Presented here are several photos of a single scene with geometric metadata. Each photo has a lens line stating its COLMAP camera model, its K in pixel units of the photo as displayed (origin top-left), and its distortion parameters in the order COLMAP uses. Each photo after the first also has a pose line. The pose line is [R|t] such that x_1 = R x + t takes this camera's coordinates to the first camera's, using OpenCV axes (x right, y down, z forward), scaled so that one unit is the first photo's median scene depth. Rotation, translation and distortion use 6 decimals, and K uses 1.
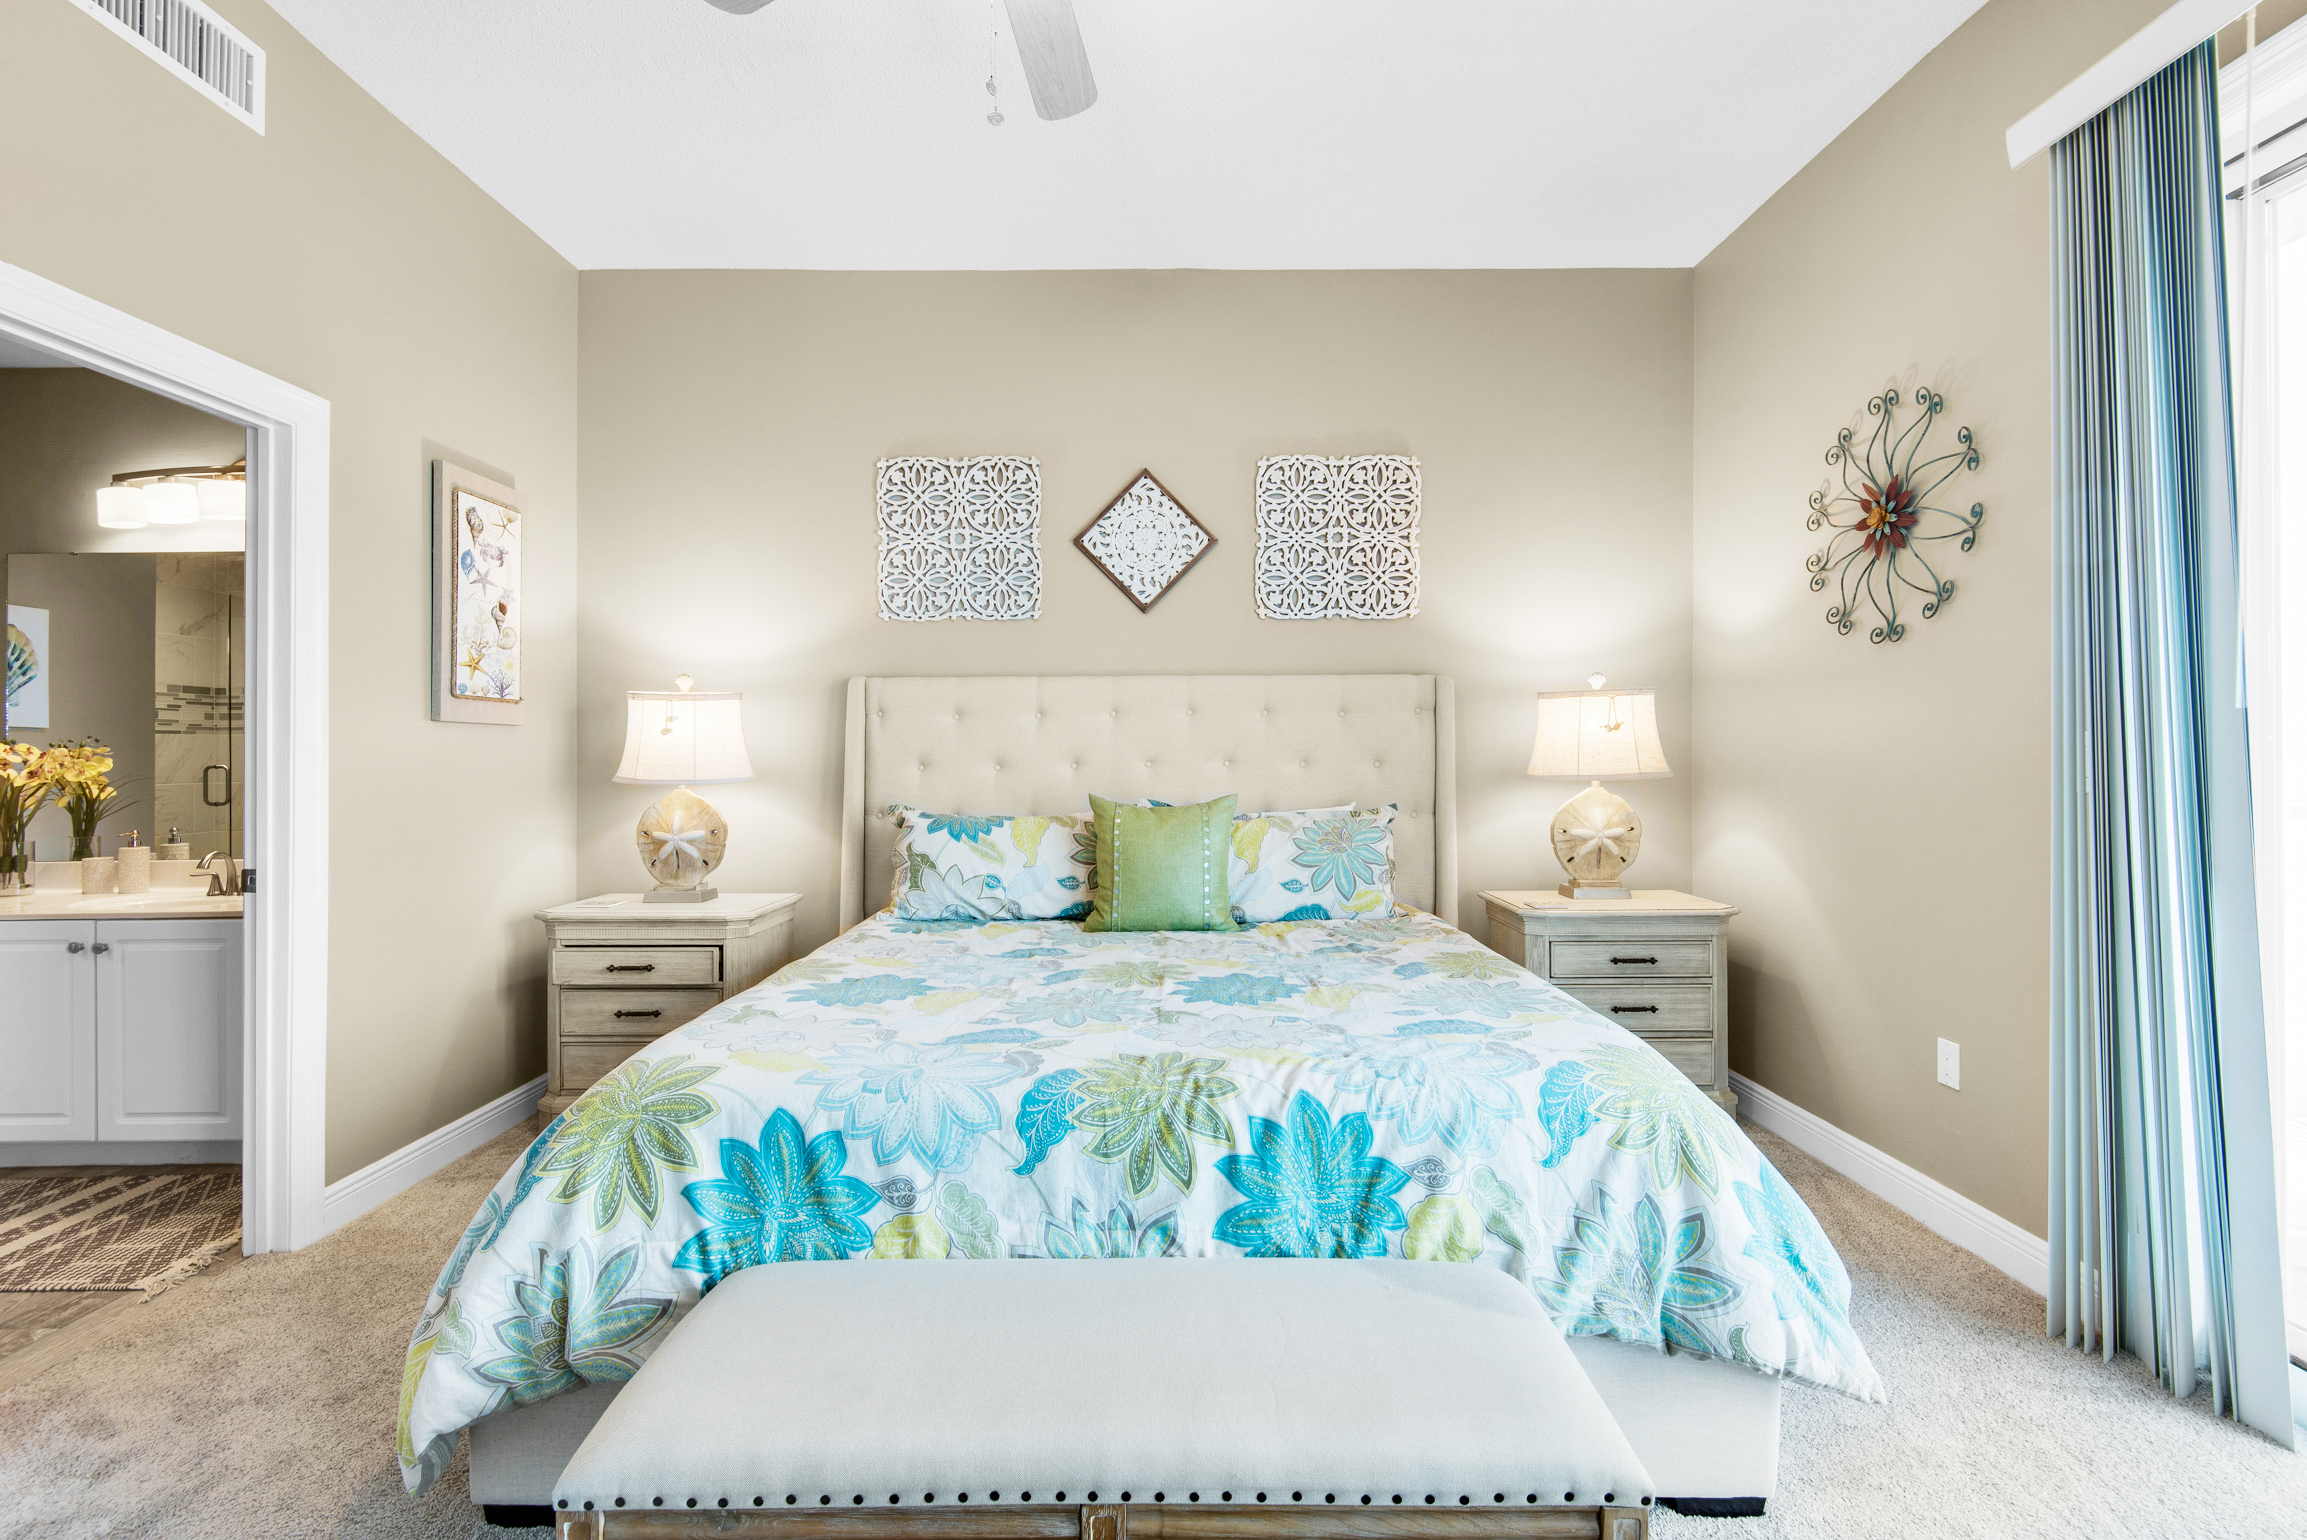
lens RADIAL K [[1053.0, 0, 1161.7], [0, 1053.0, 780.8], [0, 0, 1]] dist [-0.002187, -0.000457]
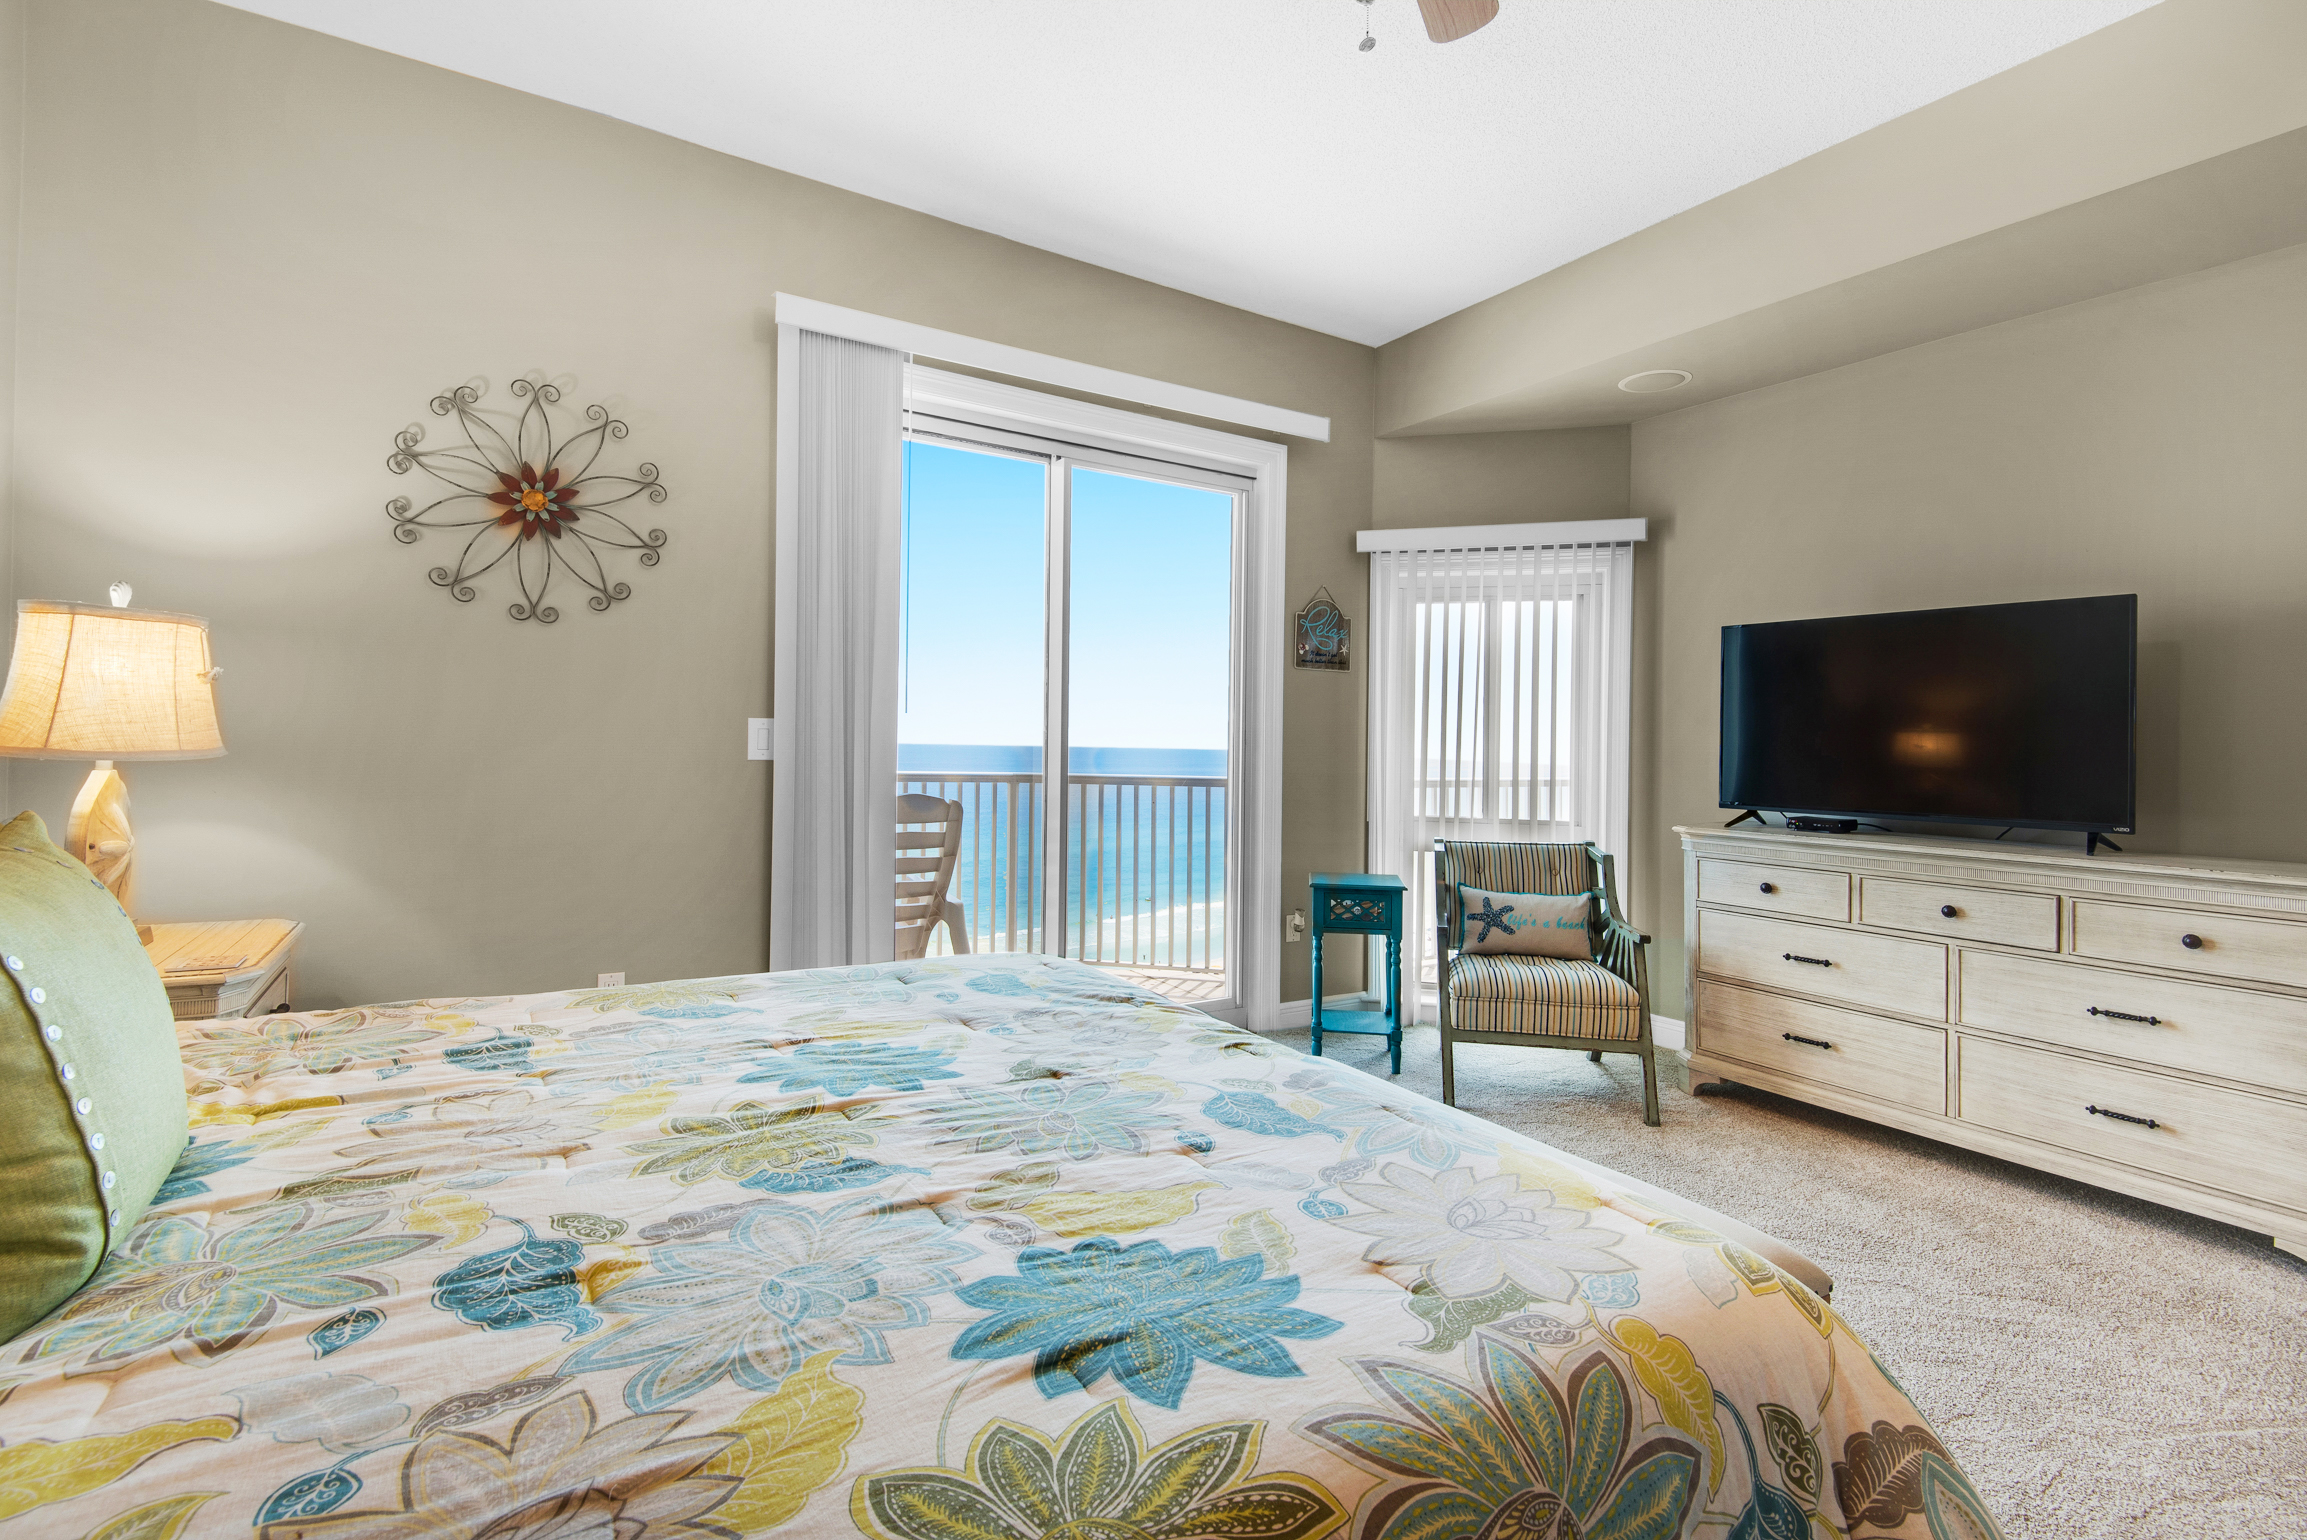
lens RADIAL K [[1060.6, 0, 1153.3], [0, 1060.6, 736.3], [0, 0, 1]] dist [-0.001277, -0.008148]
pose [[-0.514477, 0.001166, 0.857503, -0.524000], [-0.000794, 0.999998, -0.001836, -0.016060], [-0.857504, -0.001625, -0.514475, 1.007073]]
